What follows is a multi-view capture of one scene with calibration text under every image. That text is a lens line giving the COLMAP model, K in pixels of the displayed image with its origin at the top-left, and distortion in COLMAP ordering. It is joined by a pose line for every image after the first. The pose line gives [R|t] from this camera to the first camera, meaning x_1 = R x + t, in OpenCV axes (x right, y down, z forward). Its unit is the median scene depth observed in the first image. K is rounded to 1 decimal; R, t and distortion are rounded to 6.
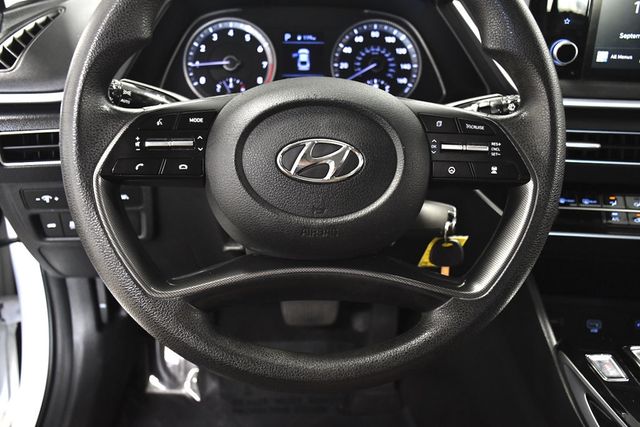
lens RADIAL K [[612.8, 0, 320.0], [0, 612.8, 213.5], [0, 0, 1]] dist [-0.101386, 0.199168]
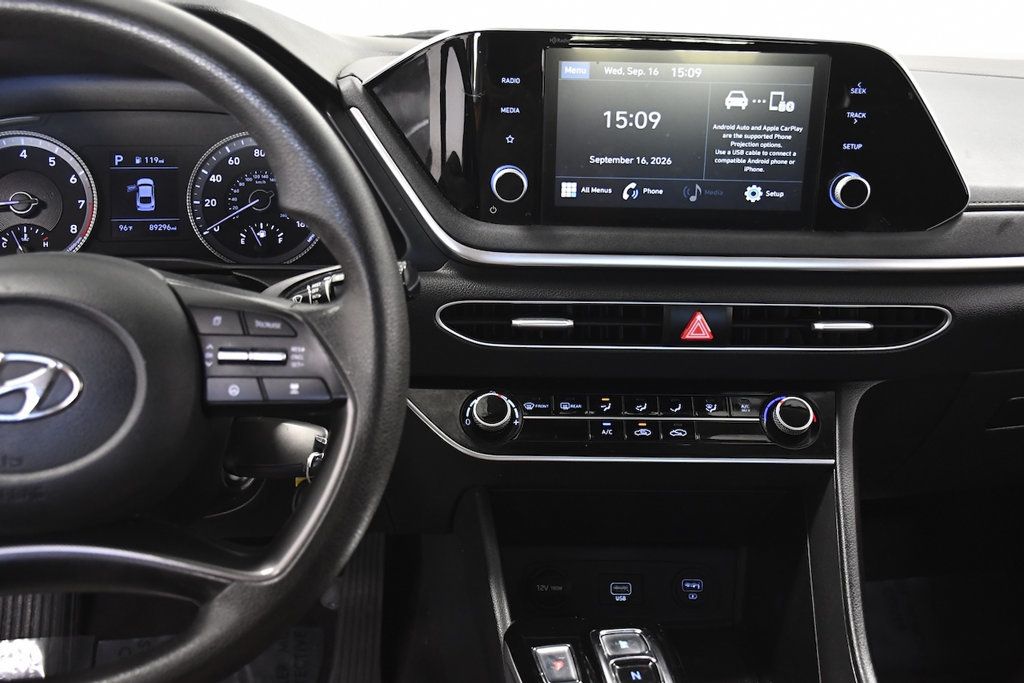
lens RADIAL K [[1018.5, 0, 512.0], [0, 1018.5, 341.5], [0, 0, 1]] dist [-0.059148, 0.158446]
pose [[0.994498, -0.031455, 0.099920, 0.352447], [0.036080, 0.998343, -0.044823, -0.054646], [-0.098345, 0.048182, 0.993985, -0.122188]]
